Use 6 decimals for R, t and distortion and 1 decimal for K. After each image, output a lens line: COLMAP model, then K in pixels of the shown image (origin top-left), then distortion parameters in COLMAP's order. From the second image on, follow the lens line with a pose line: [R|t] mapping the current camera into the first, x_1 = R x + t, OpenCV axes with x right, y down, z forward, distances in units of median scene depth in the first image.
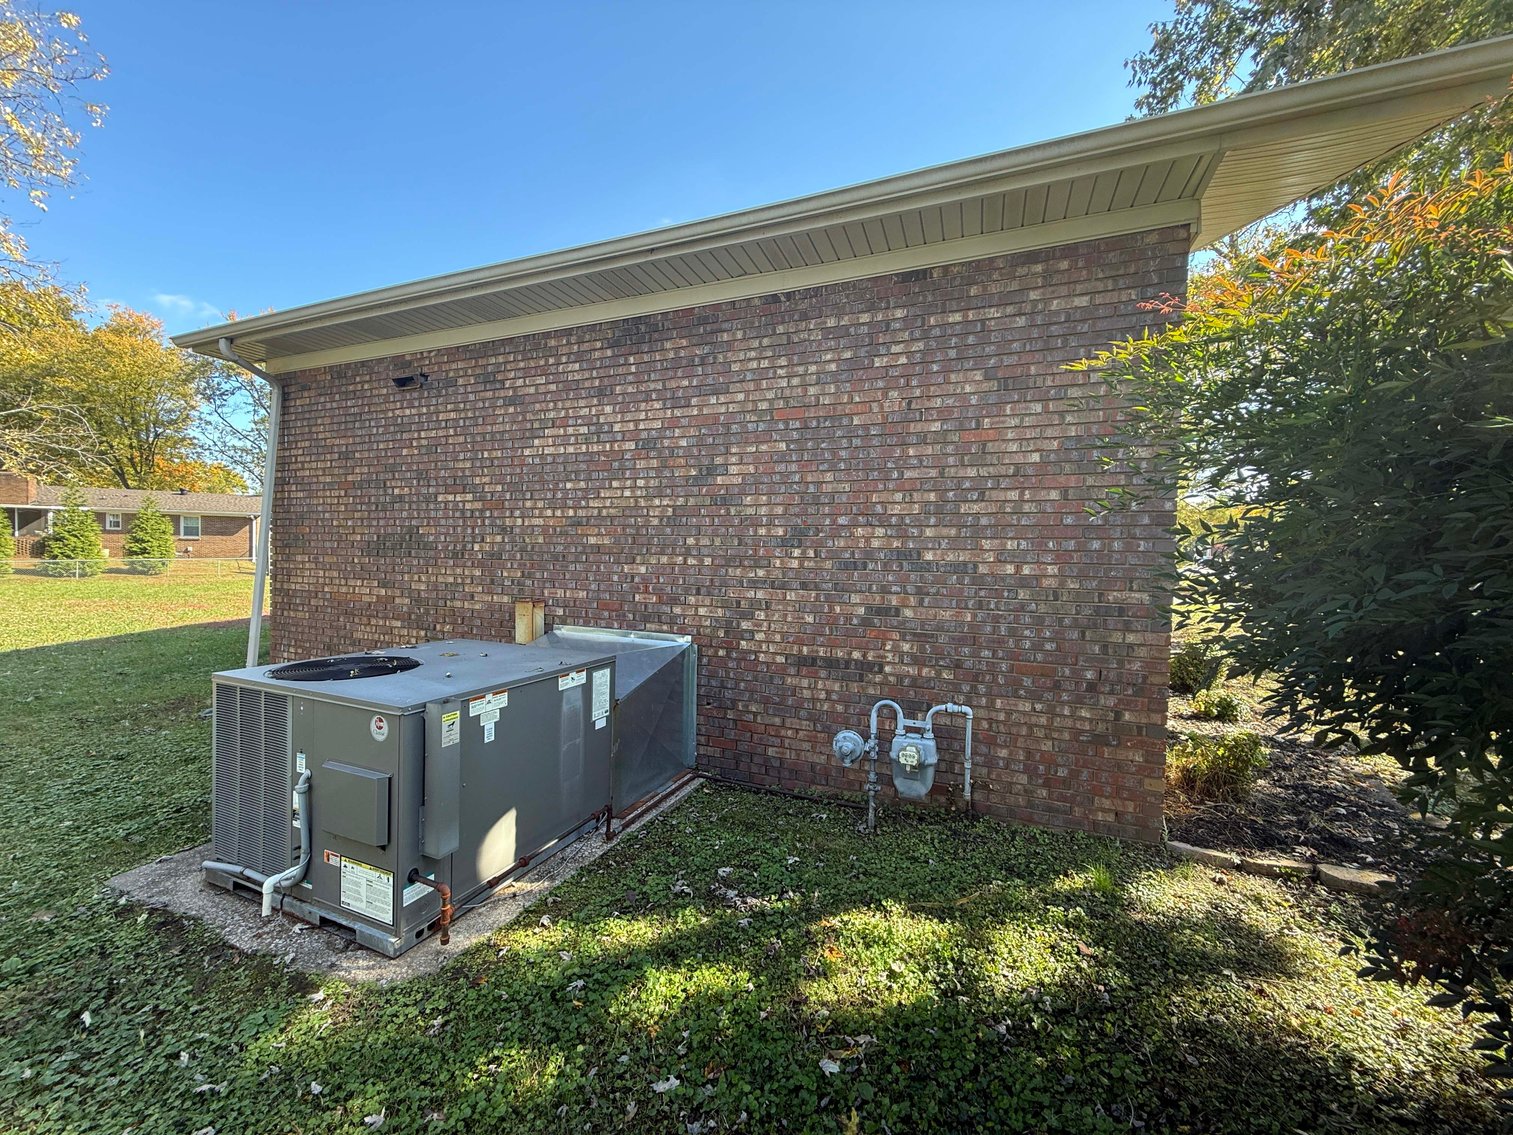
lens RADIAL K [[602.0, 0, 747.6], [0, 602.0, 564.7], [0, 0, 1]] dist [0.001691, 0.000162]
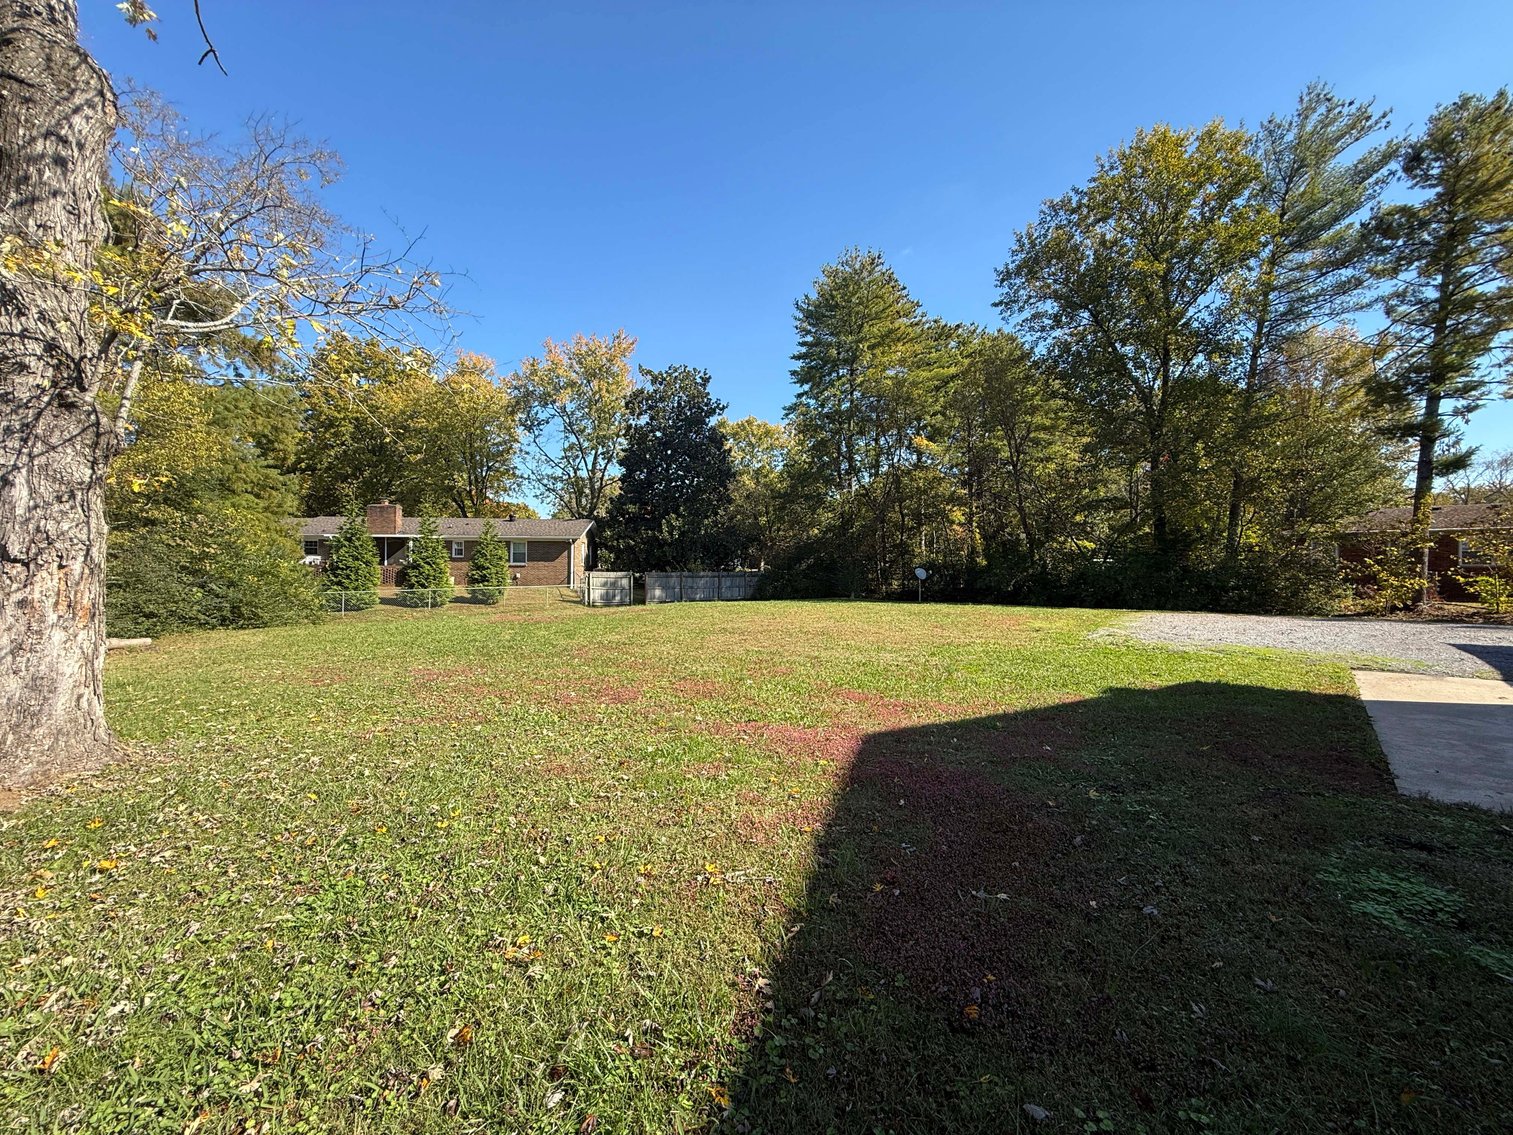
lens RADIAL K [[602.0, 0, 747.6], [0, 602.0, 564.7], [0, 0, 1]] dist [0.001691, 0.000162]
pose [[0.937900, -0.018330, -0.346422, -0.269573], [0.006173, 0.999327, -0.036164, -0.007145], [0.346851, 0.031779, 0.937382, 0.244166]]
